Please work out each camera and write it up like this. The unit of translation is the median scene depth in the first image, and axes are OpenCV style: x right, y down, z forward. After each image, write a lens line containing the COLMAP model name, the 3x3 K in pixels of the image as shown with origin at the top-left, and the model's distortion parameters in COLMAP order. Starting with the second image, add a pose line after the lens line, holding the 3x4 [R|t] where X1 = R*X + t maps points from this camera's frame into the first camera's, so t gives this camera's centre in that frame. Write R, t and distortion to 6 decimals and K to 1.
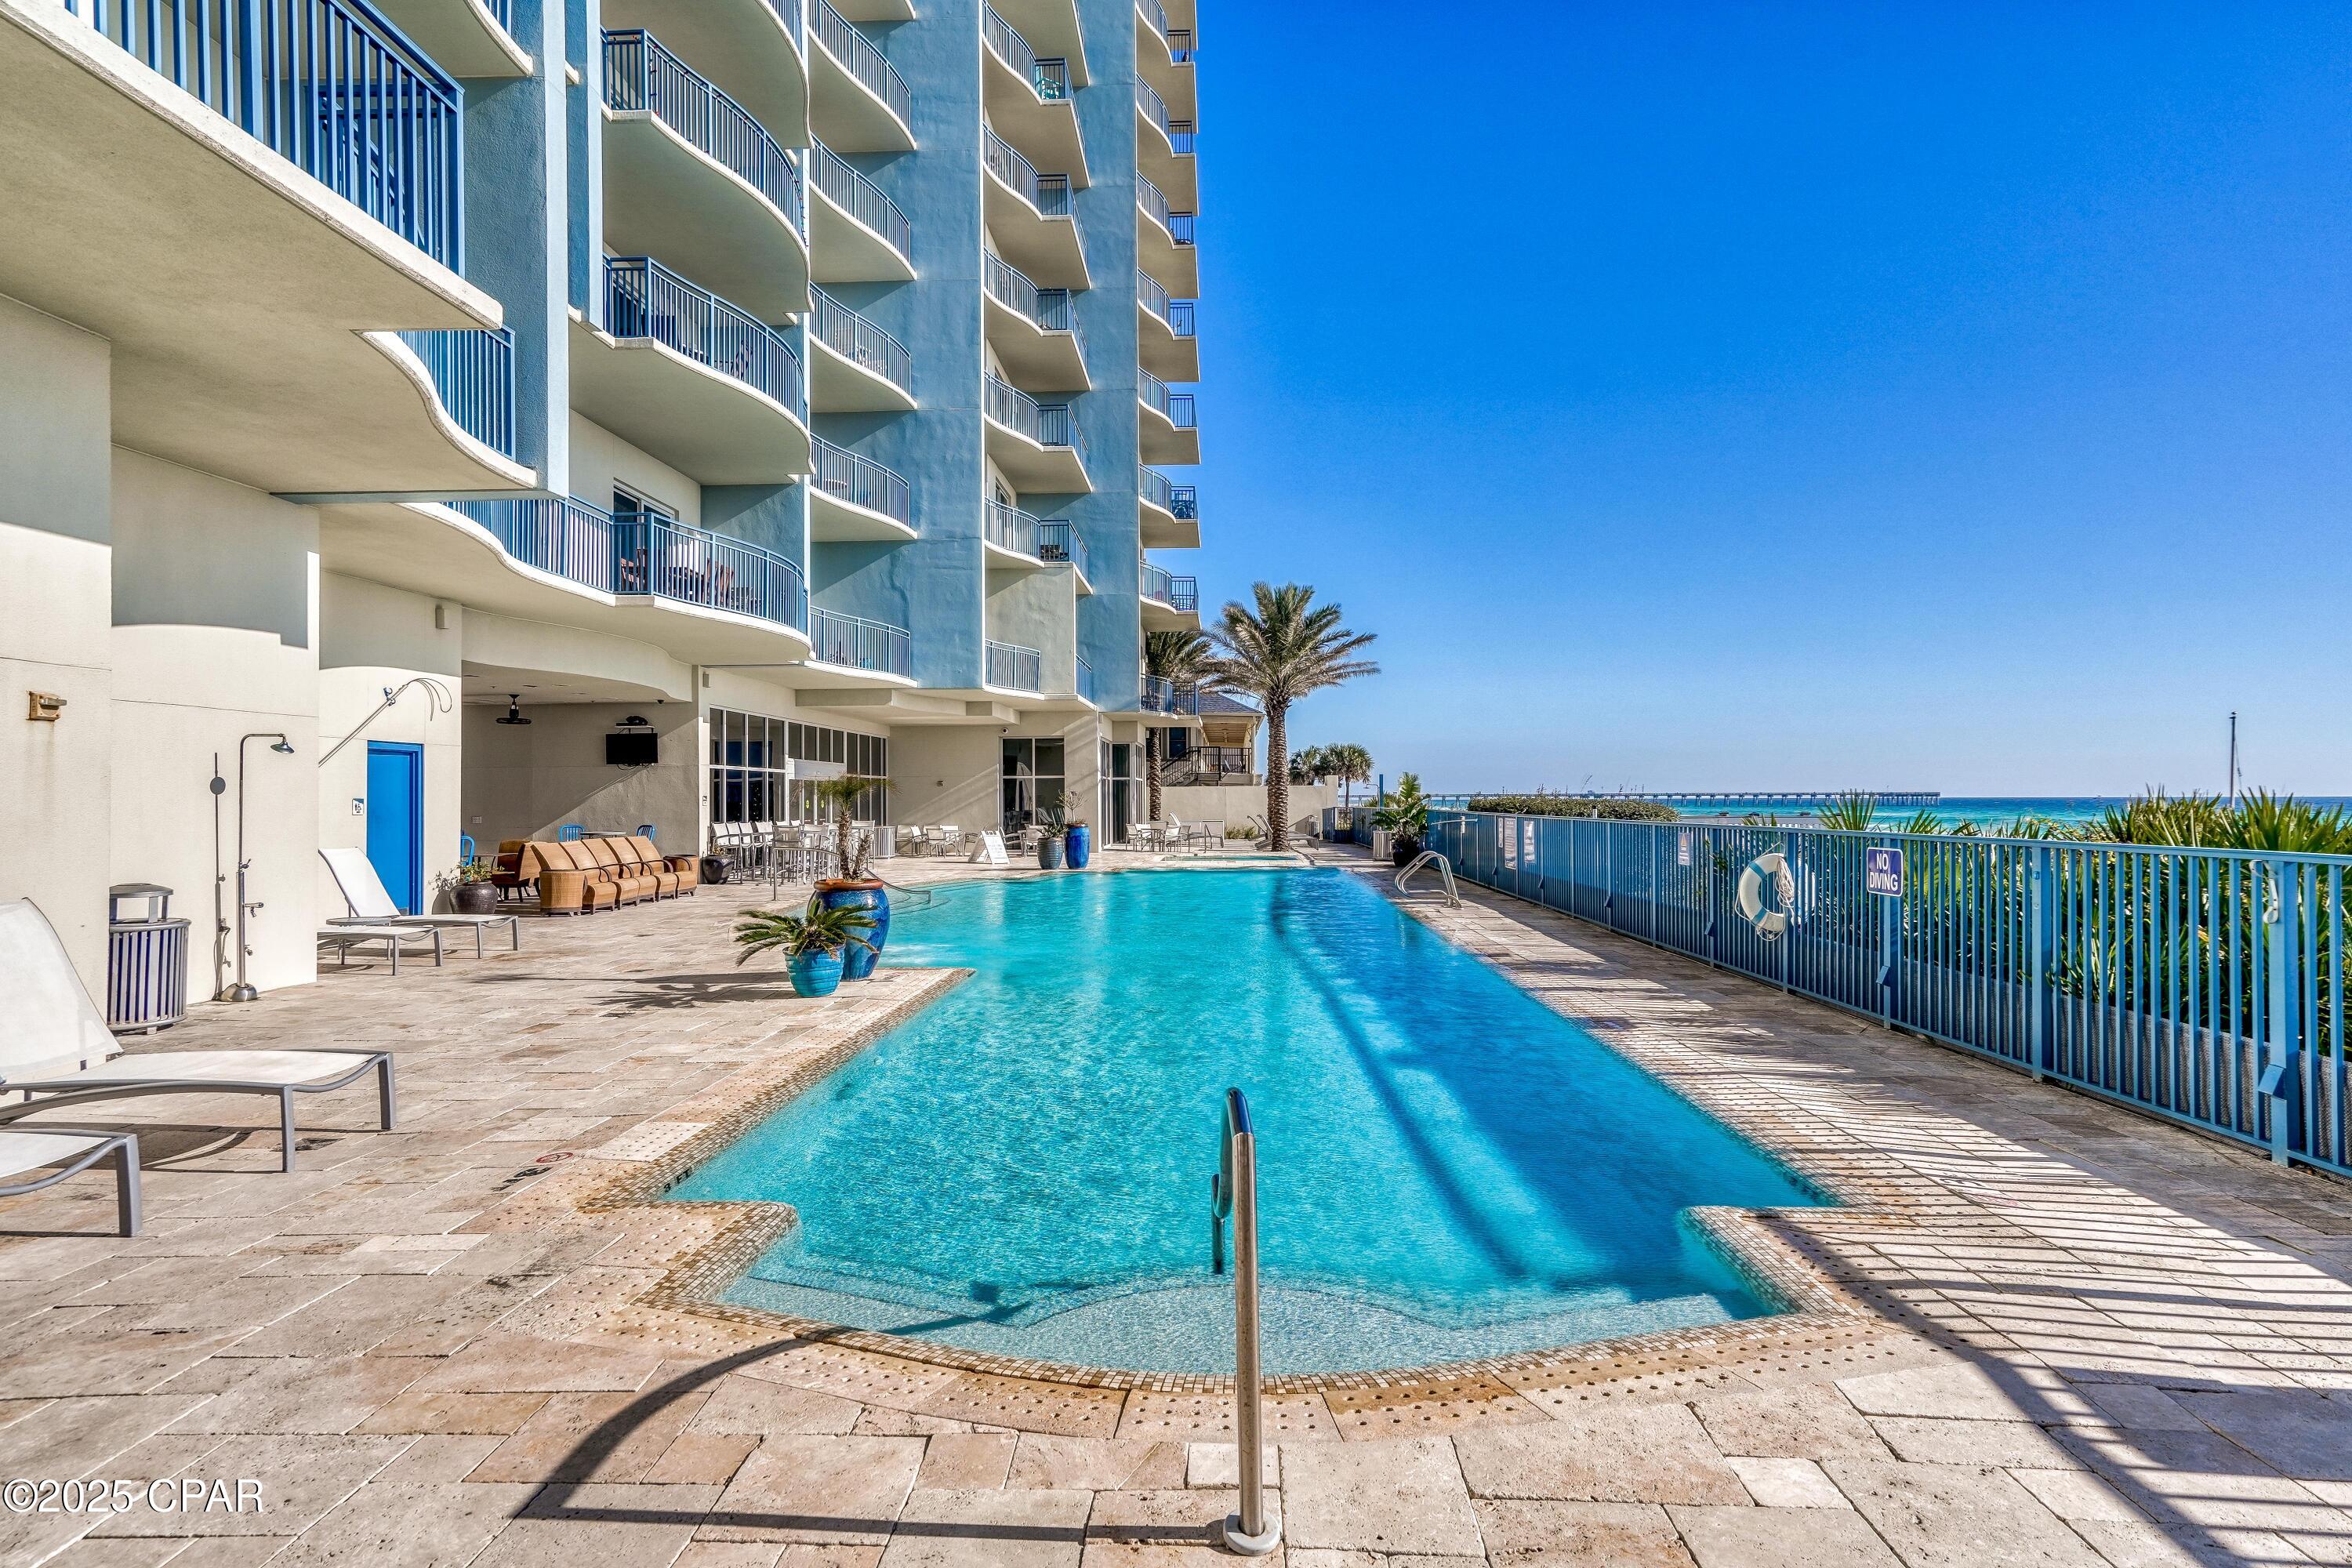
lens RADIAL K [[1341.5, 0, 997.5], [0, 1341.5, 788.3], [0, 0, 1]] dist [0.032387, 0.000217]
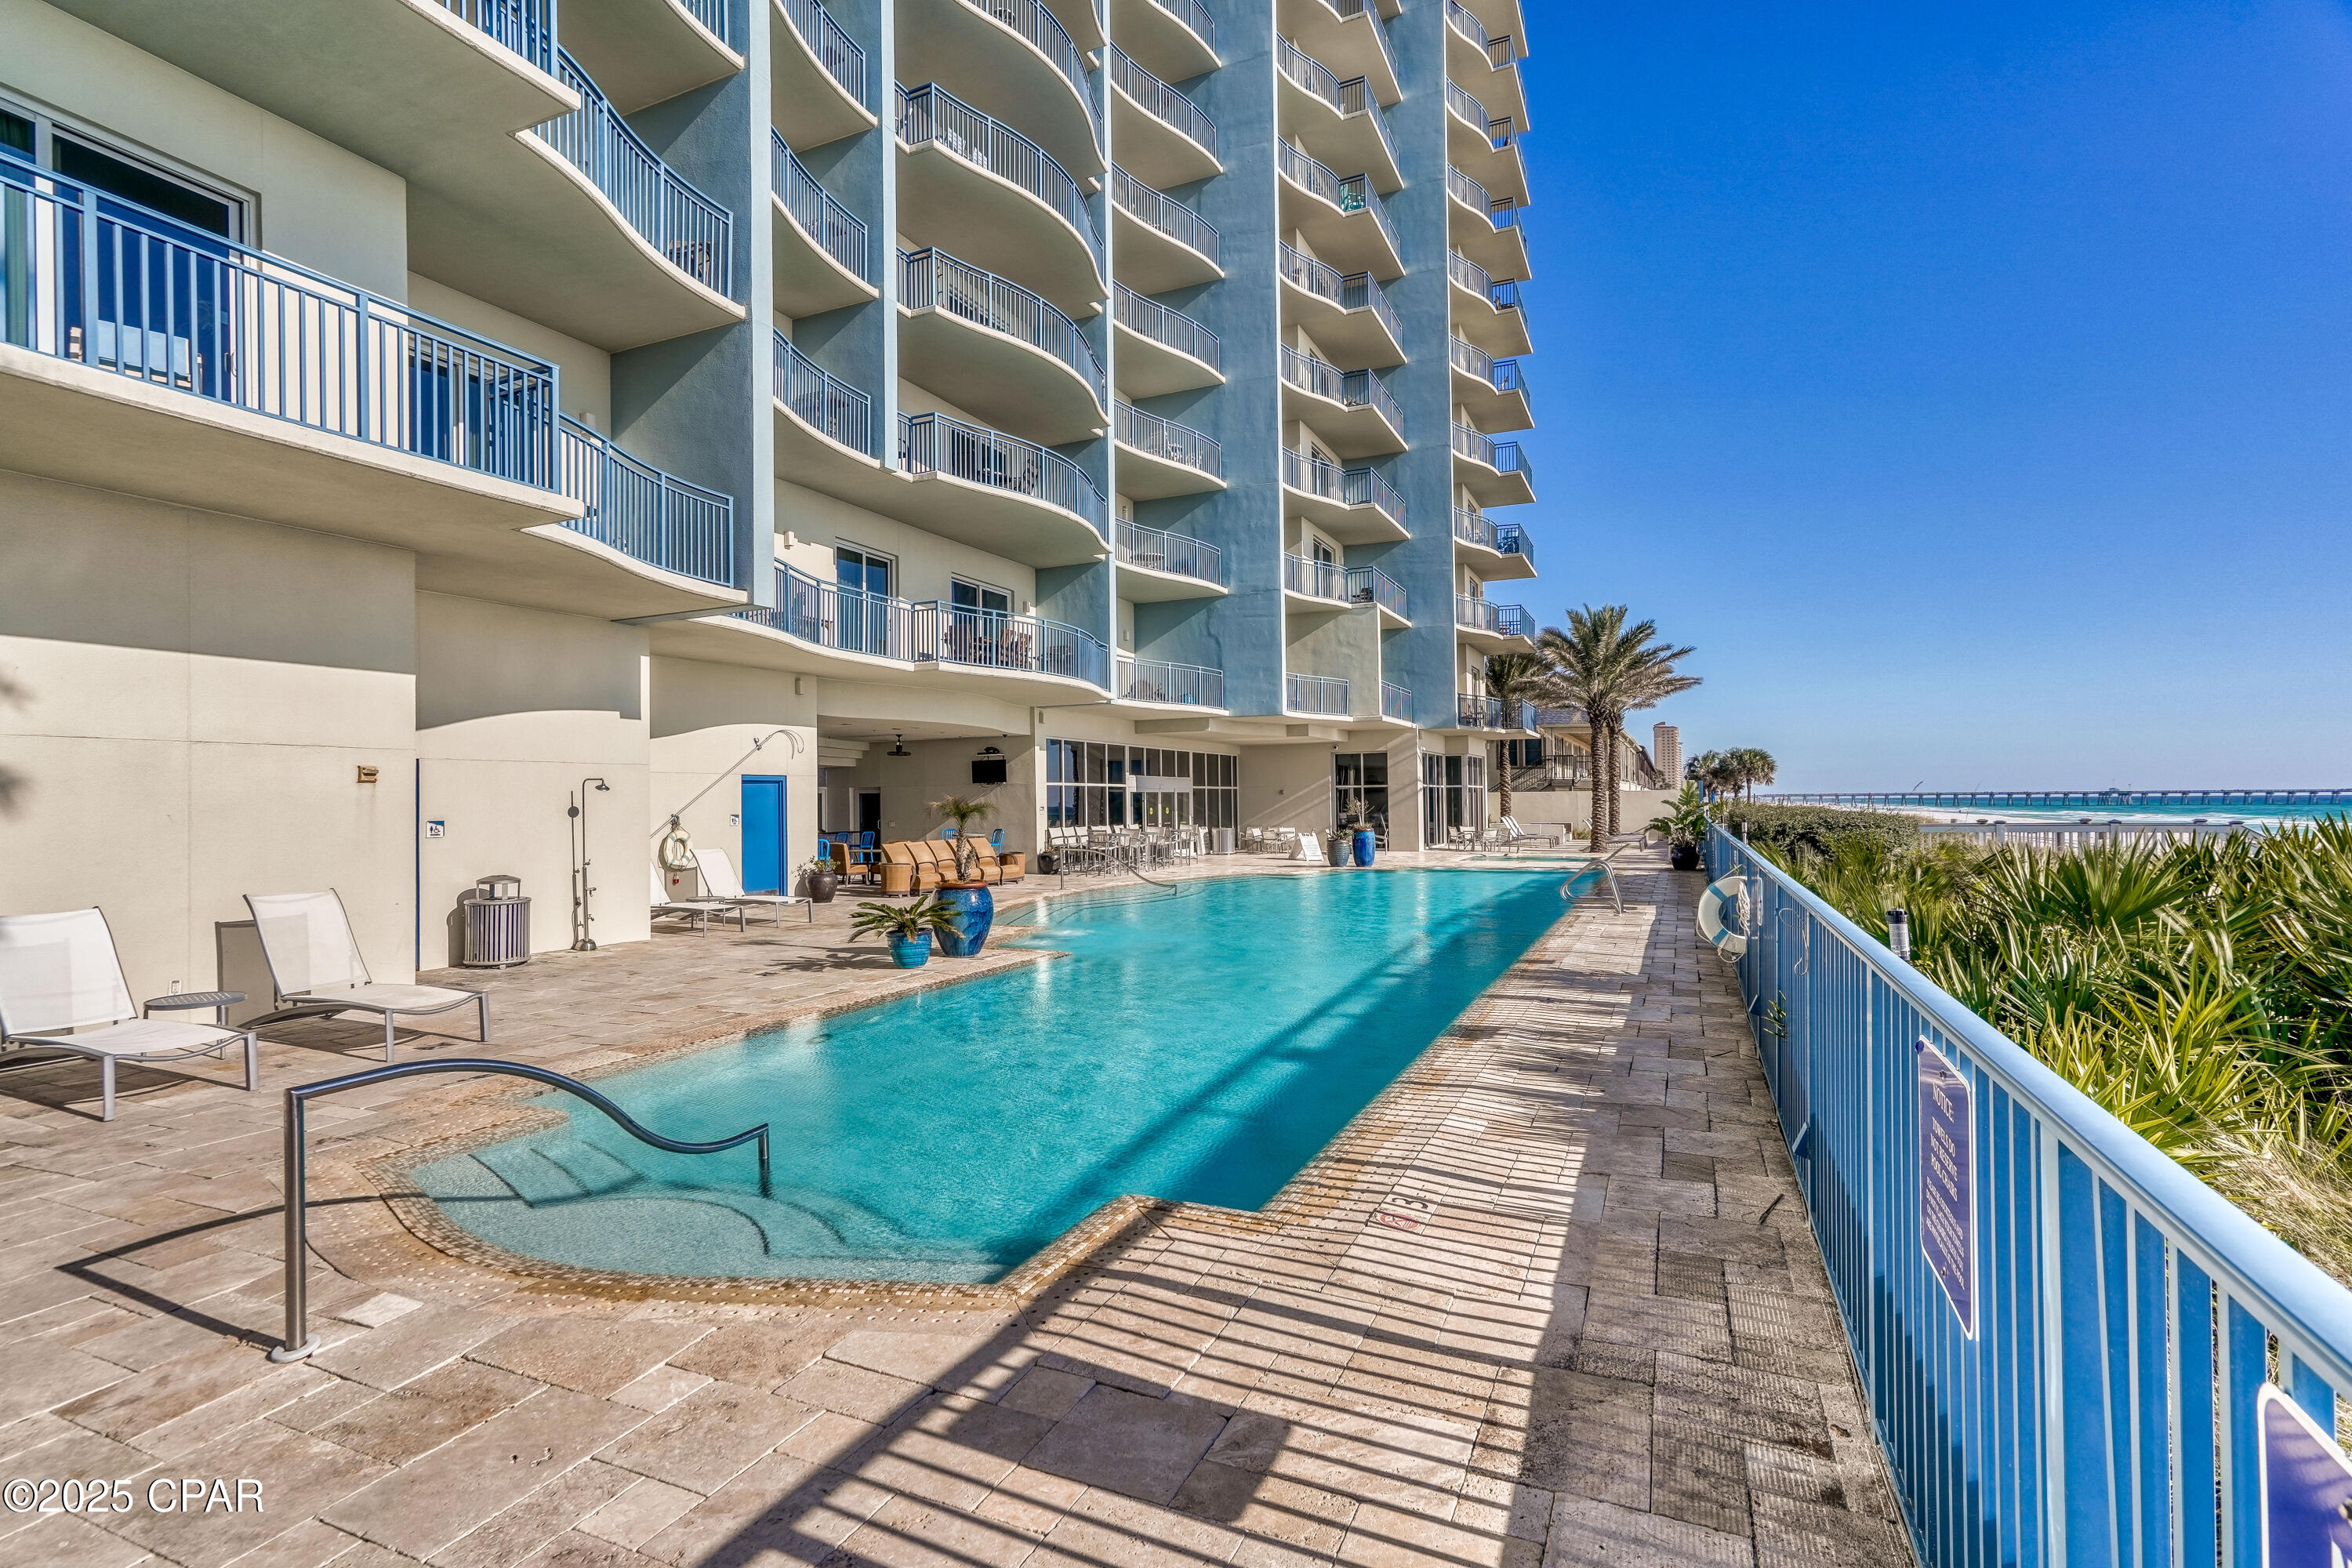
lens RADIAL K [[1081.6, 0, 1017.5], [0, 1081.6, 794.9], [0, 0, 1]] dist [0.001220, 0.011755]
pose [[0.923934, -0.008108, -0.382465, 0.224742], [0.009534, 0.999953, 0.001832, -0.011313], [0.382432, -0.005339, 0.923968, 0.028632]]
